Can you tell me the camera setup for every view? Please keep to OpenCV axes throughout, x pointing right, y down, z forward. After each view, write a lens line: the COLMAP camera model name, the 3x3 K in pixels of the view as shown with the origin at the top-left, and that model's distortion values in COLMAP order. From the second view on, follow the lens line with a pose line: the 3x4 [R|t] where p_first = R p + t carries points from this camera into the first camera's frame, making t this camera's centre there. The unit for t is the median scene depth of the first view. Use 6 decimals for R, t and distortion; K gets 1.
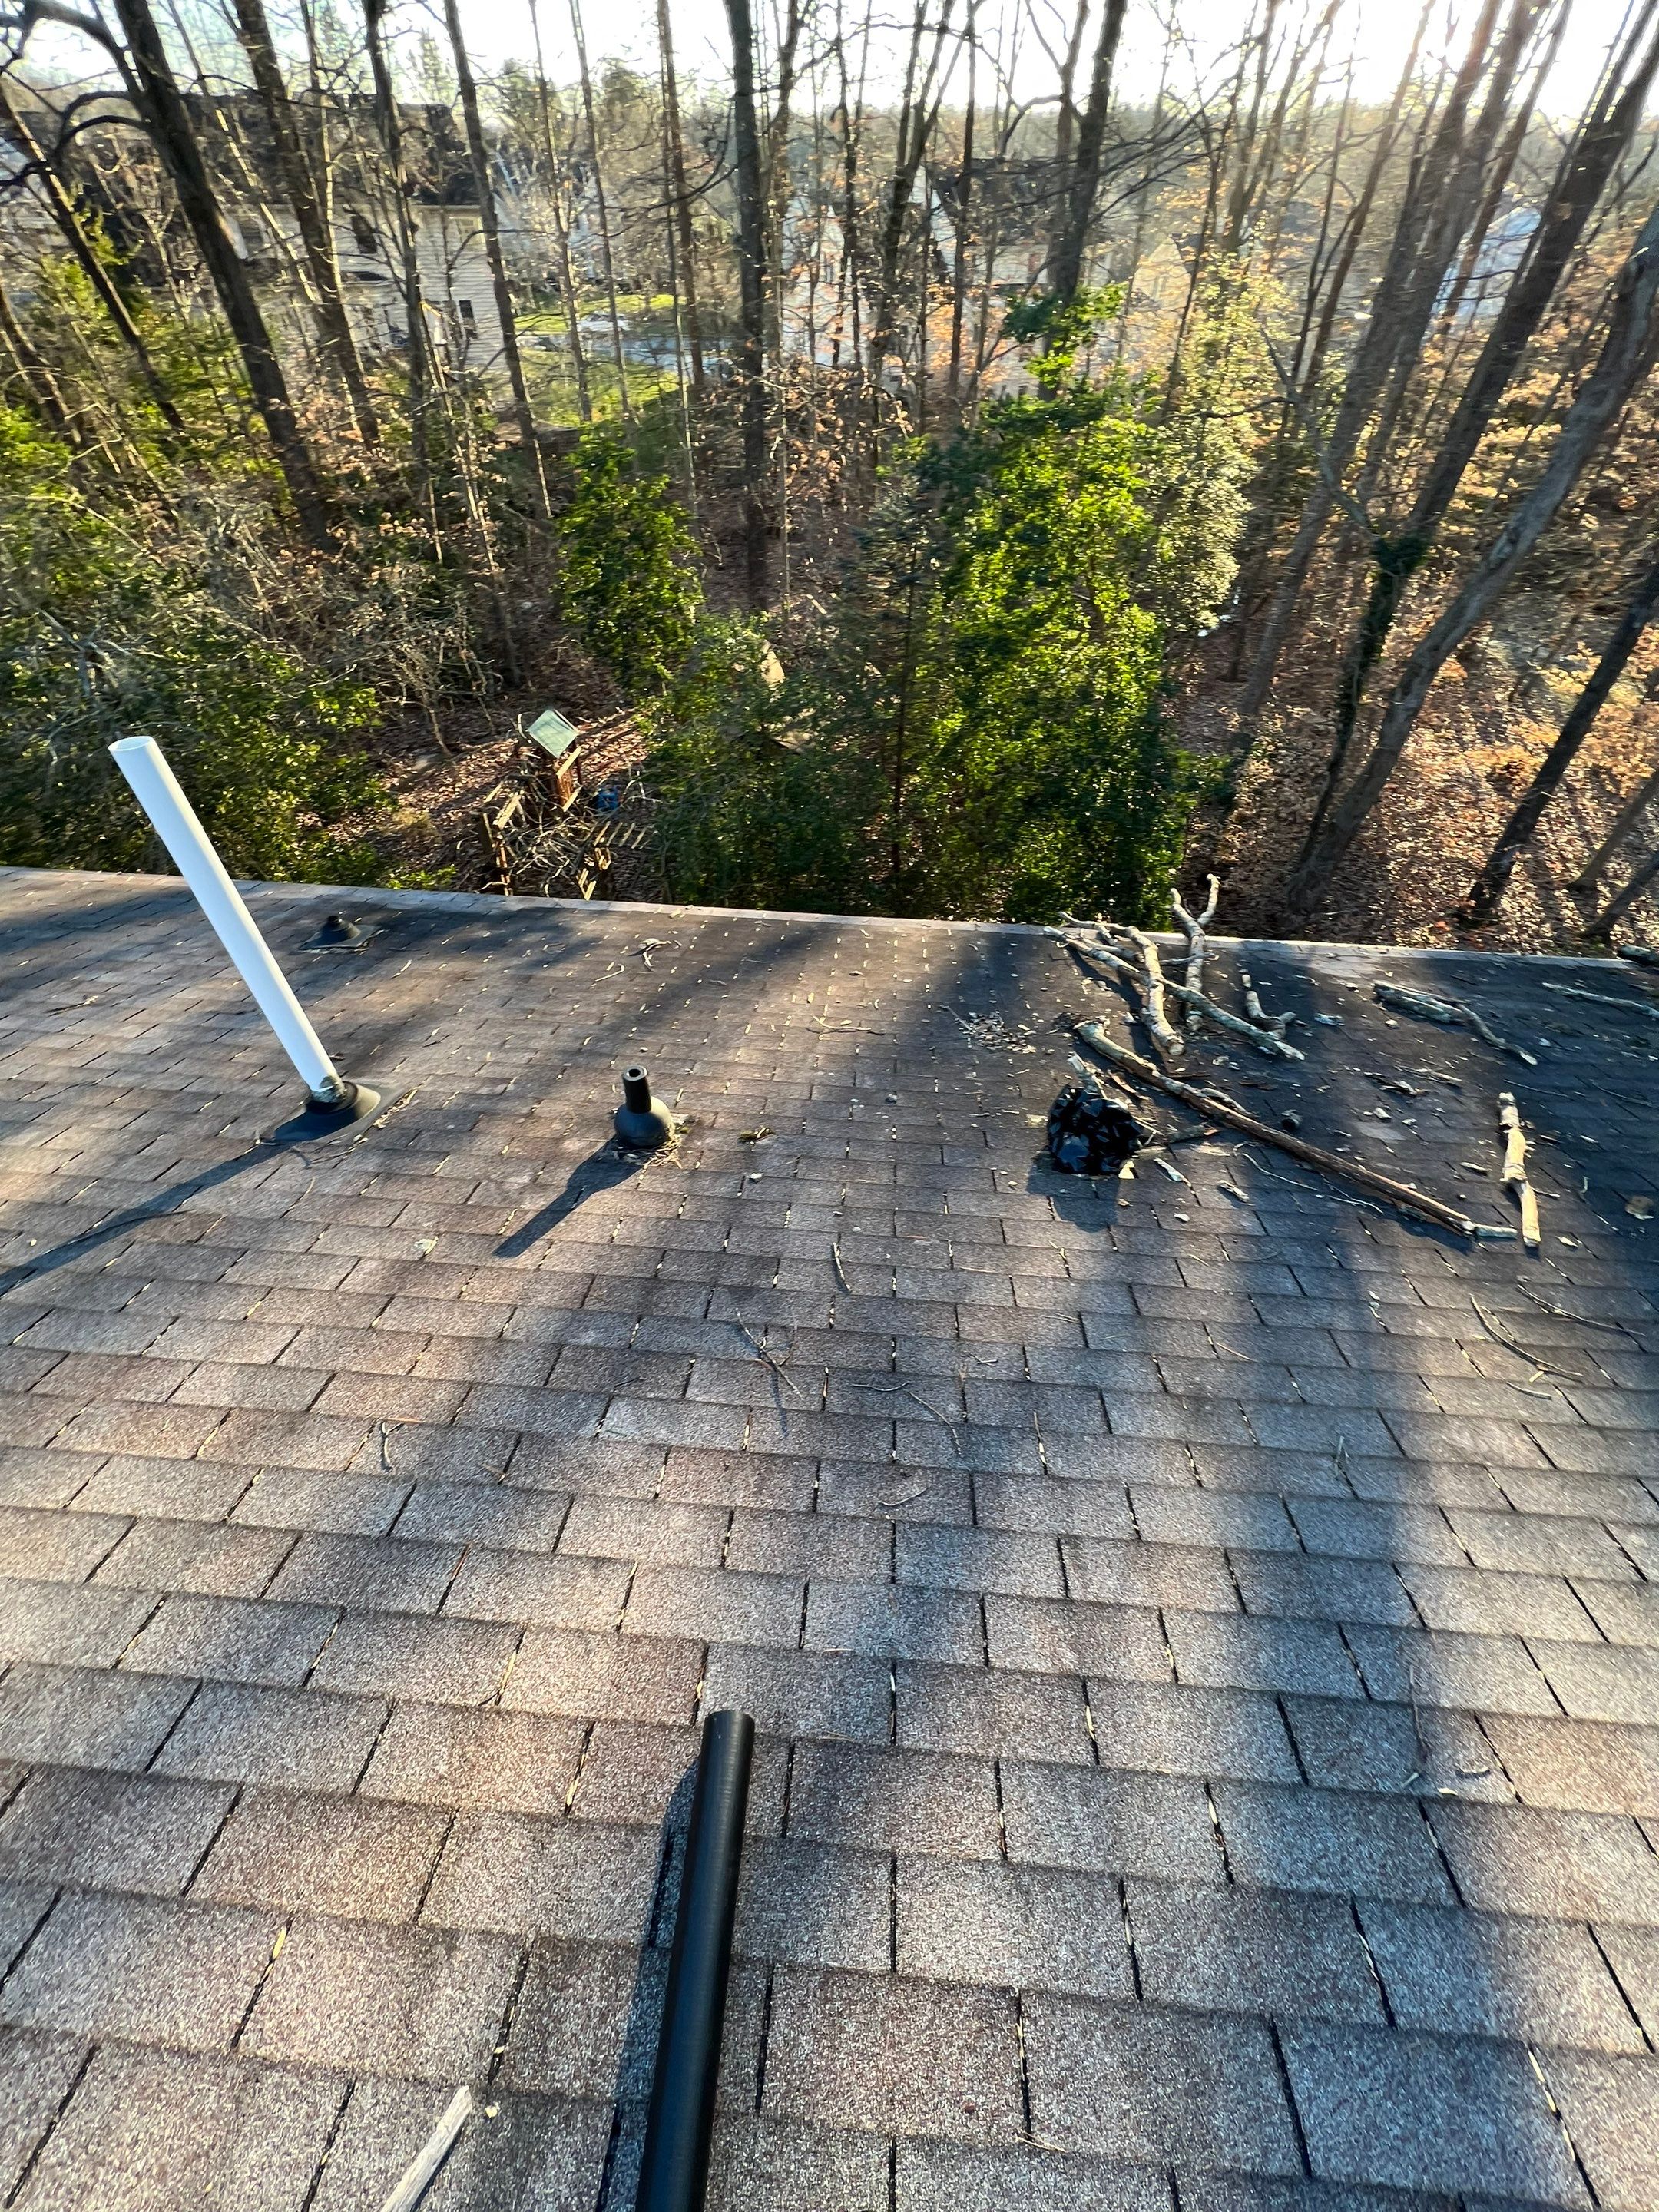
lens RADIAL K [[876.2, 0, 822.7], [0, 876.2, 1101.8], [0, 0, 1]] dist [-0.006202, 0.000723]
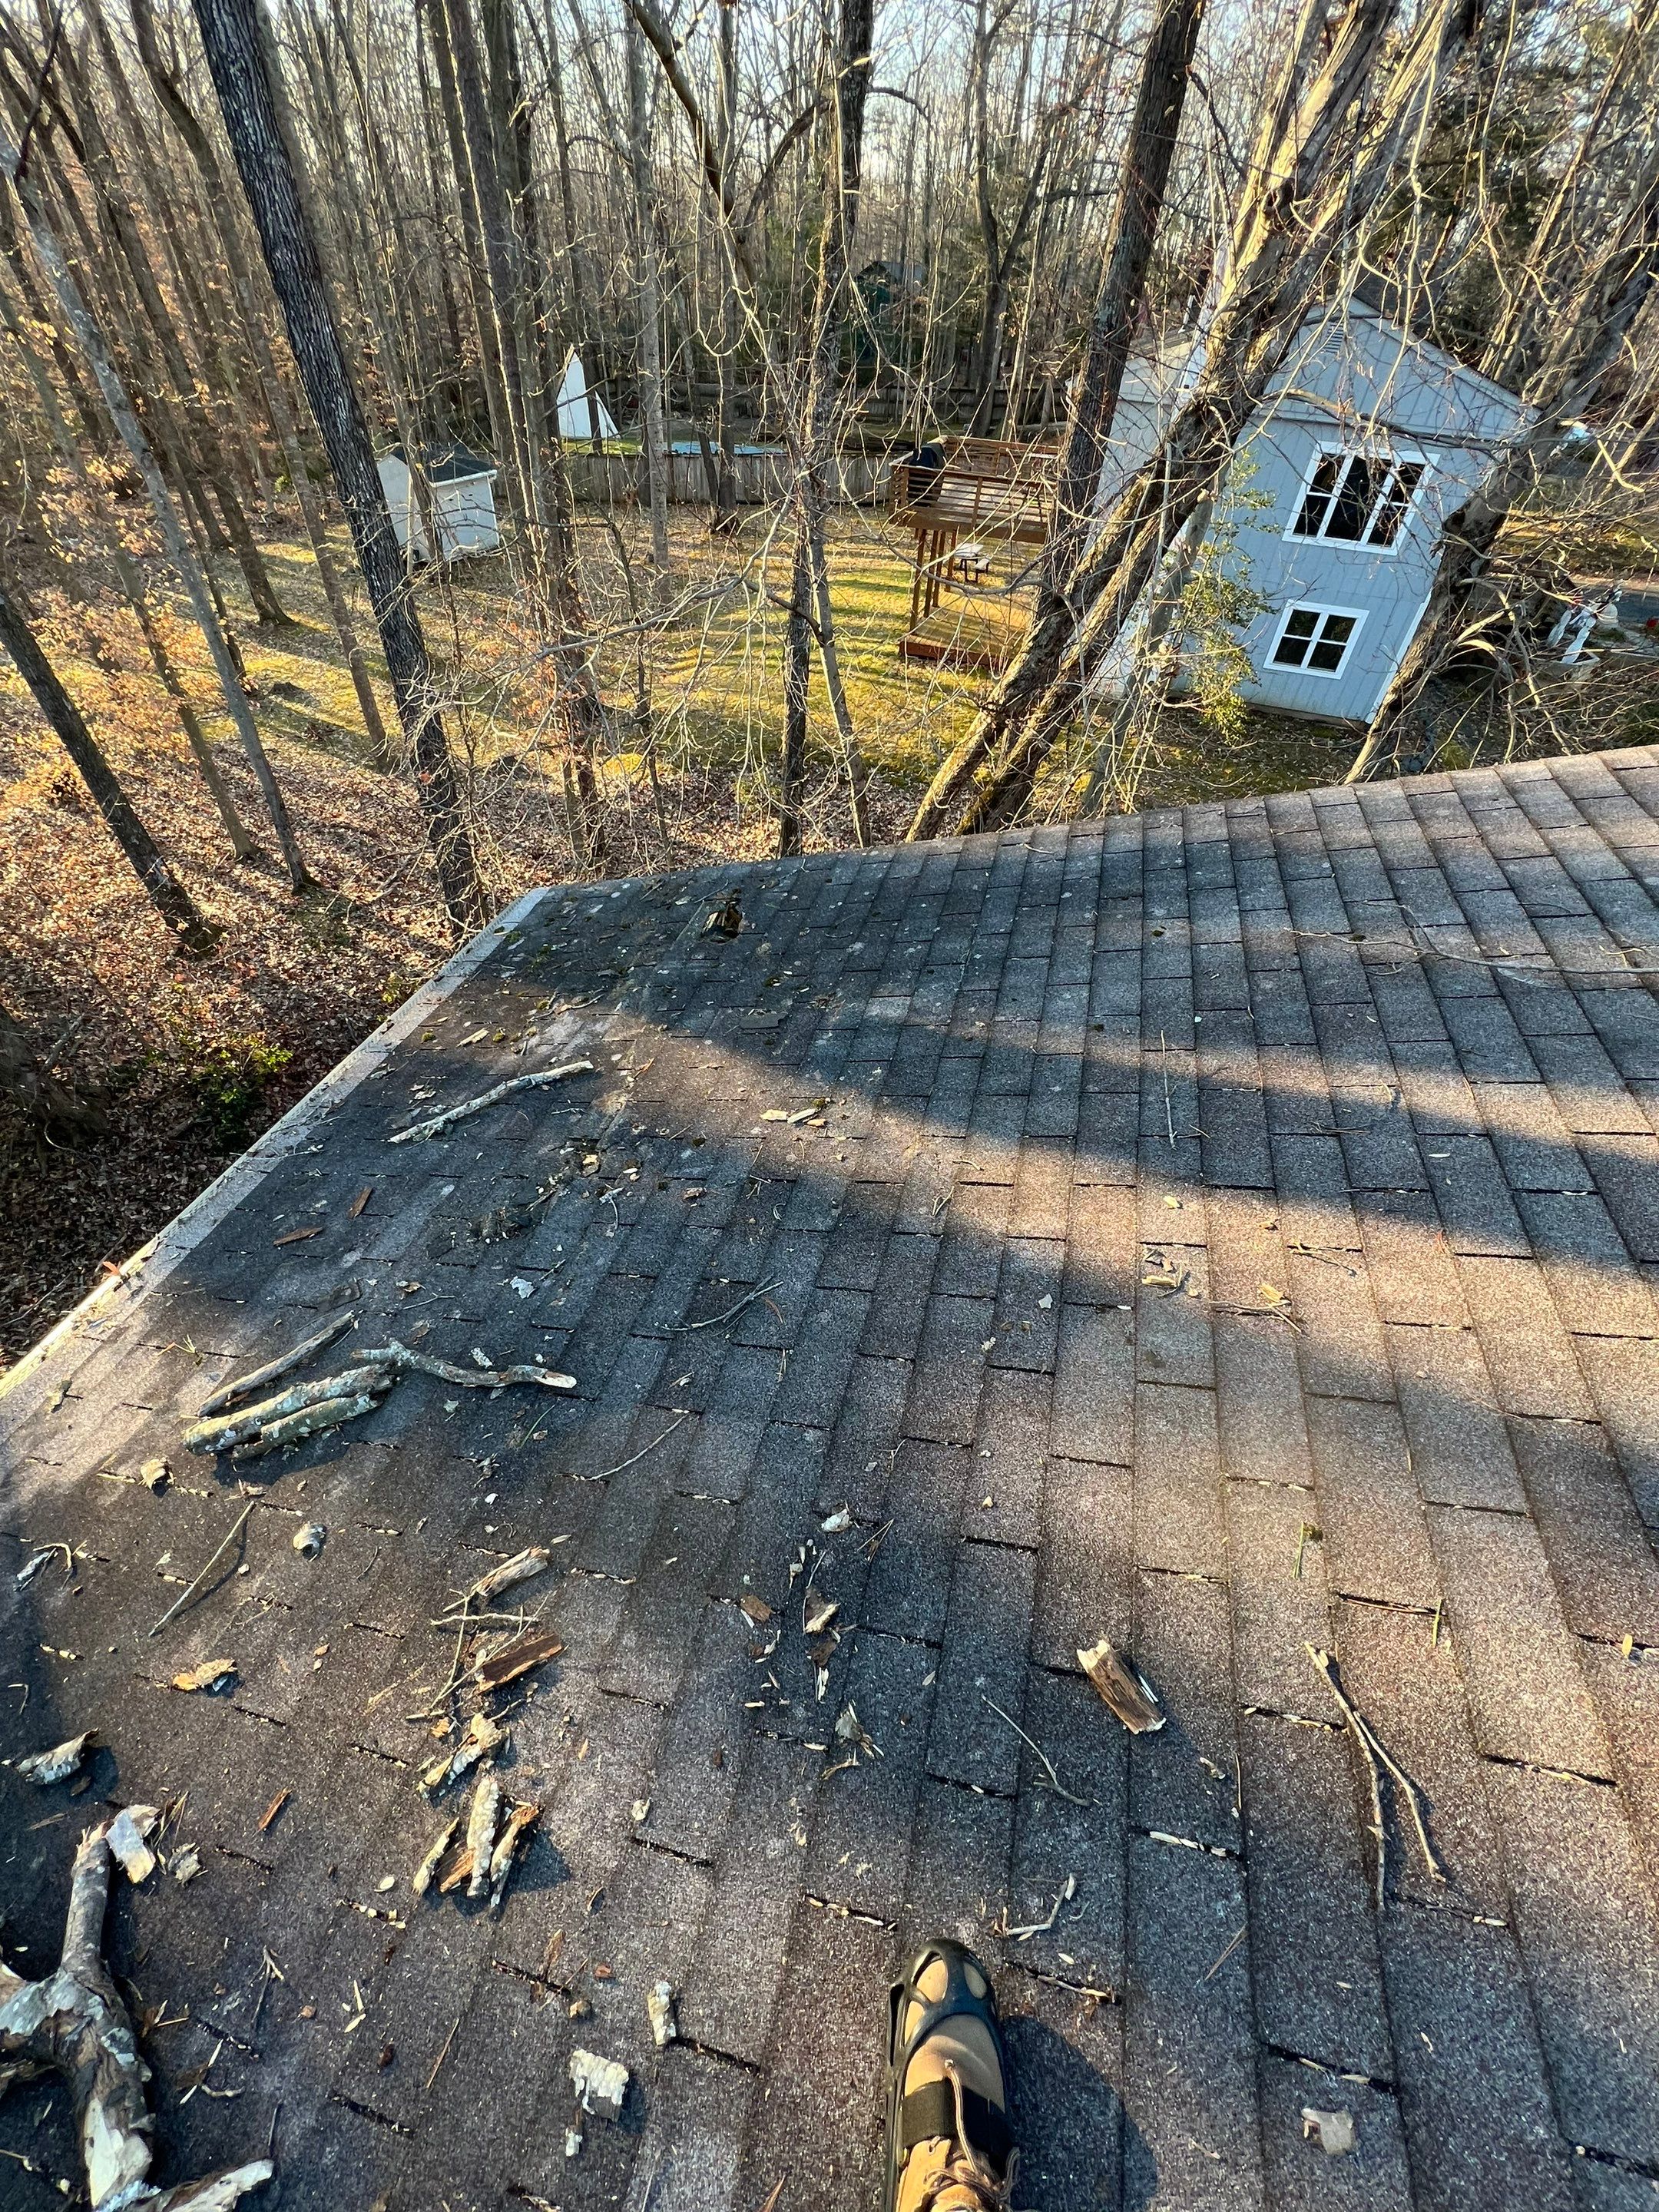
lens RADIAL K [[876.2, 0, 837.8], [0, 876.2, 1101.2], [0, 0, 1]] dist [-0.006202, 0.000723]
pose [[0.180022, -0.672563, 0.717809, 0.545848], [0.664628, 0.621129, 0.415293, -0.211475], [-0.725163, 0.402314, 0.558822, 0.483205]]
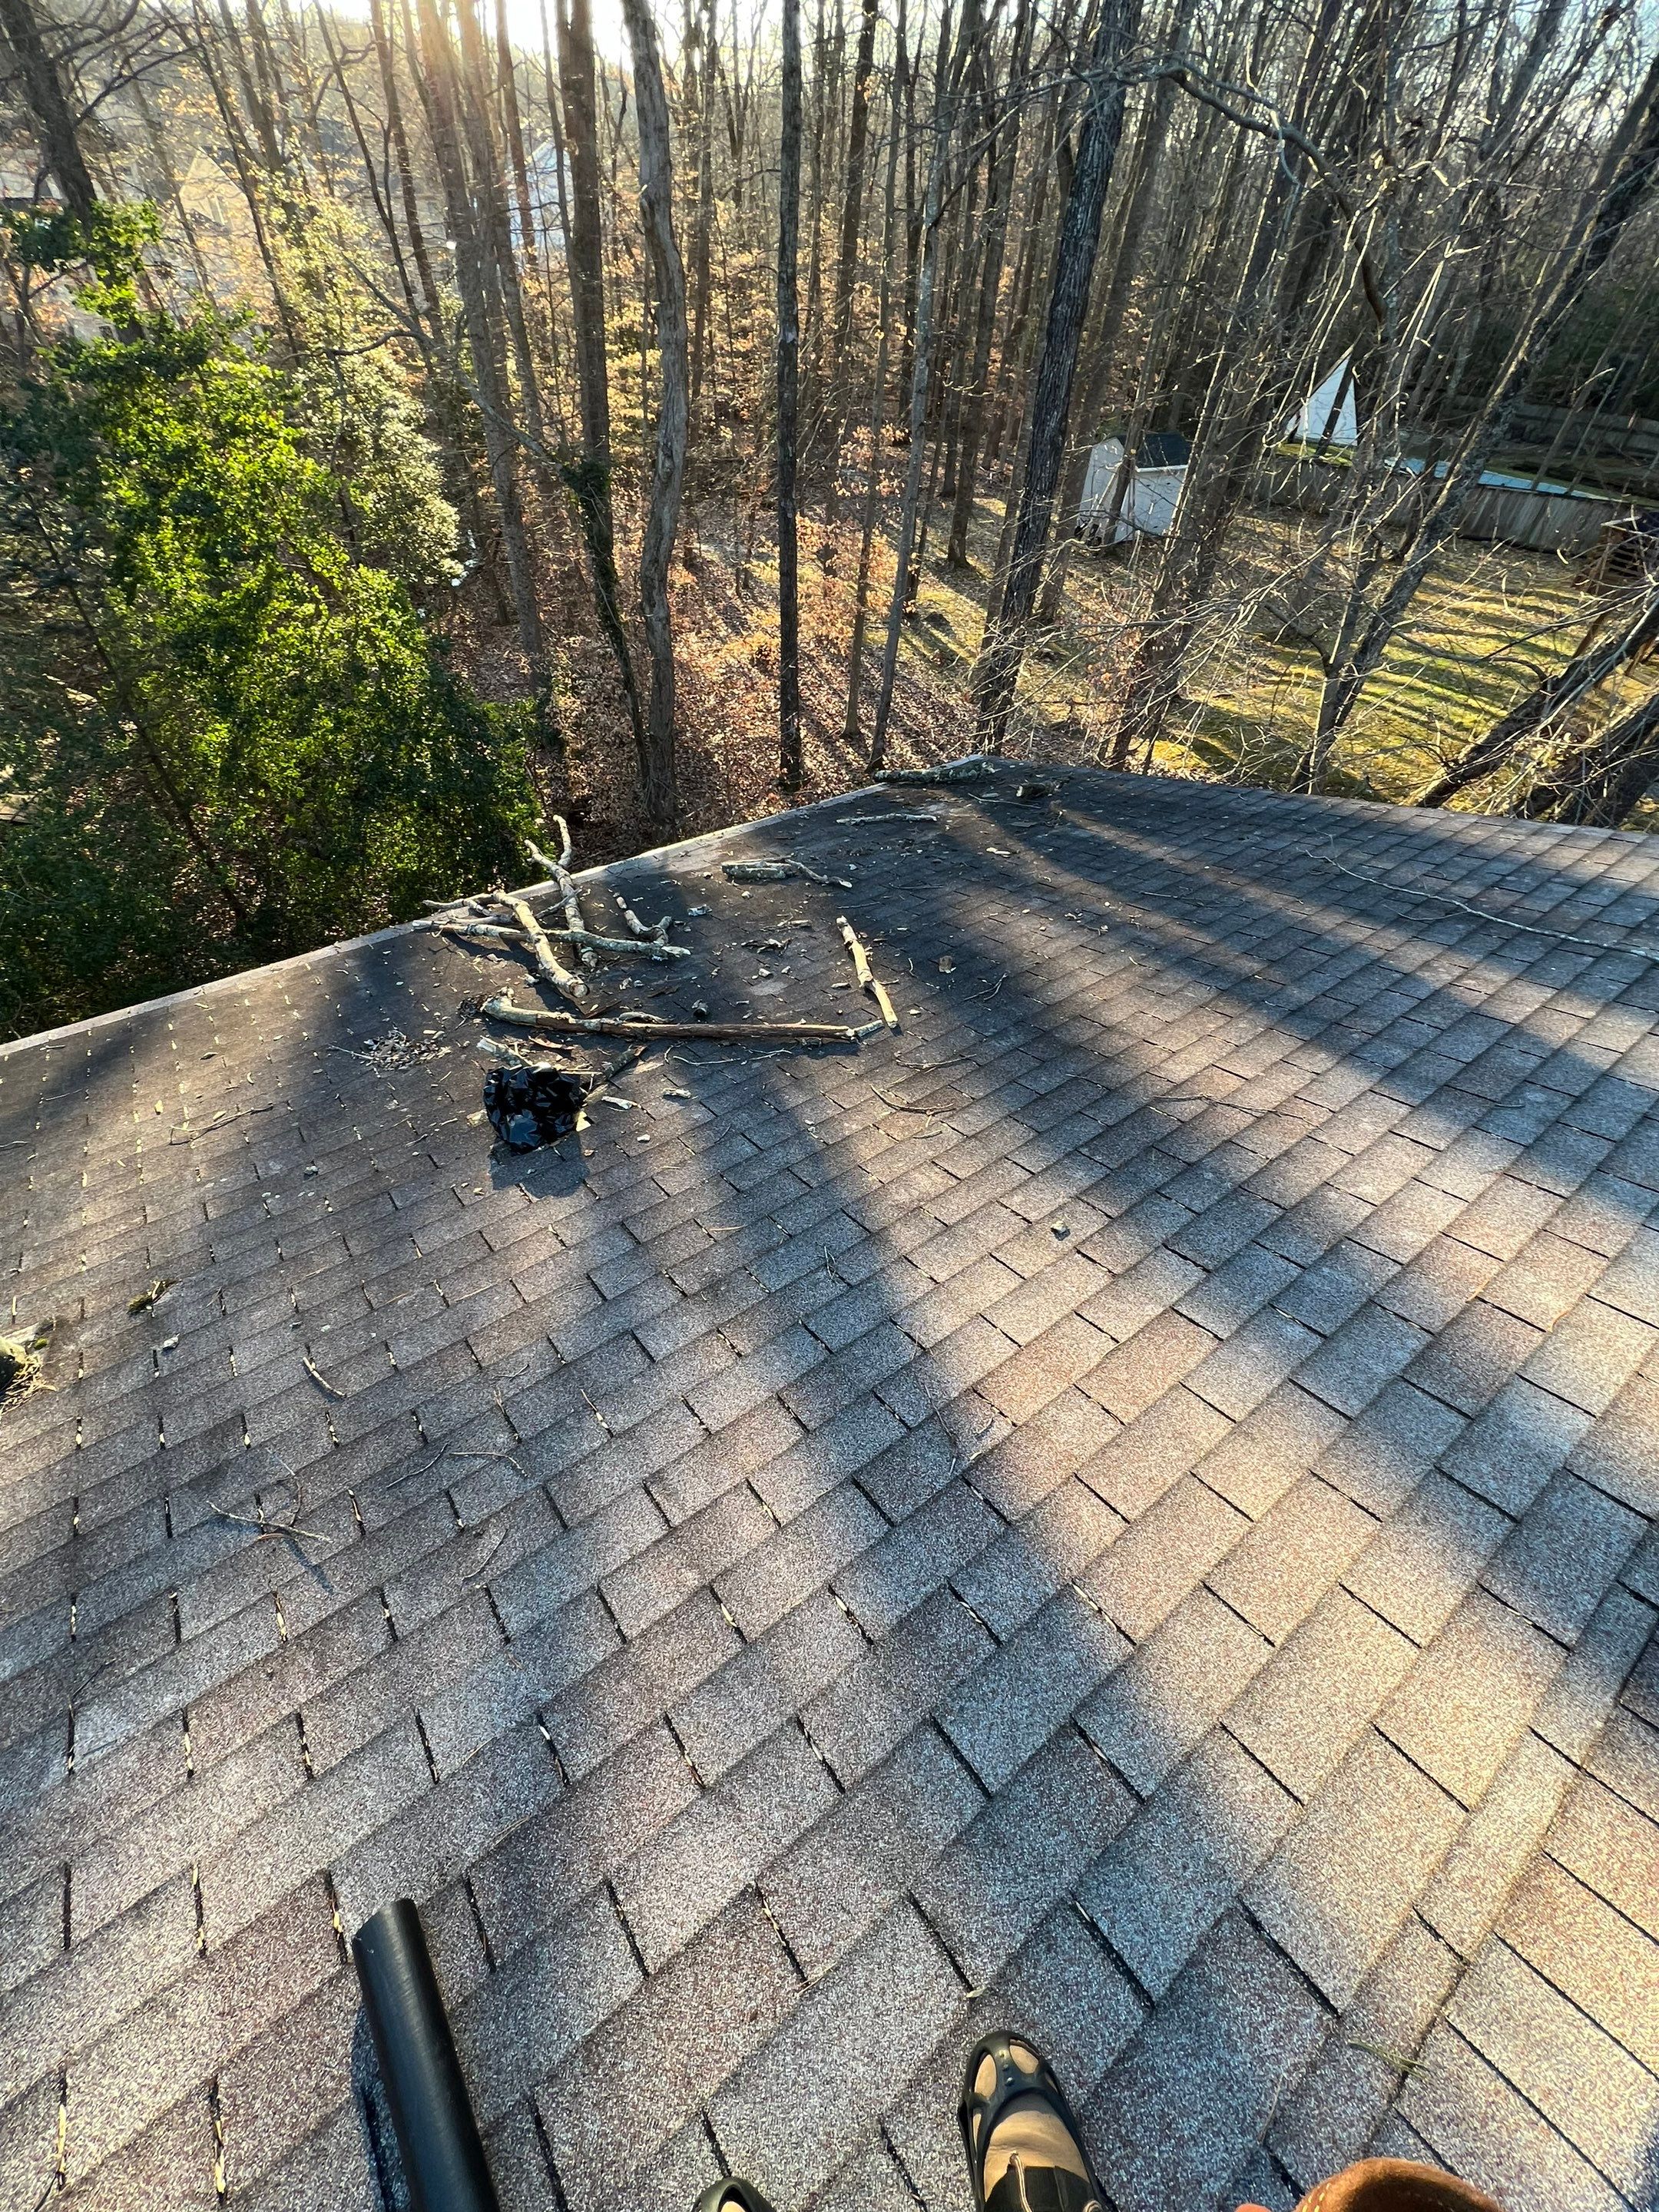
lens RADIAL K [[876.2, 0, 832.2], [0, 876.2, 1103.1], [0, 0, 1]] dist [-0.006202, 0.000723]
pose [[0.749428, -0.451624, 0.484142, 0.082776], [0.429727, 0.888081, 0.163237, 0.018307], [-0.503680, 0.085715, 0.859628, -0.016202]]
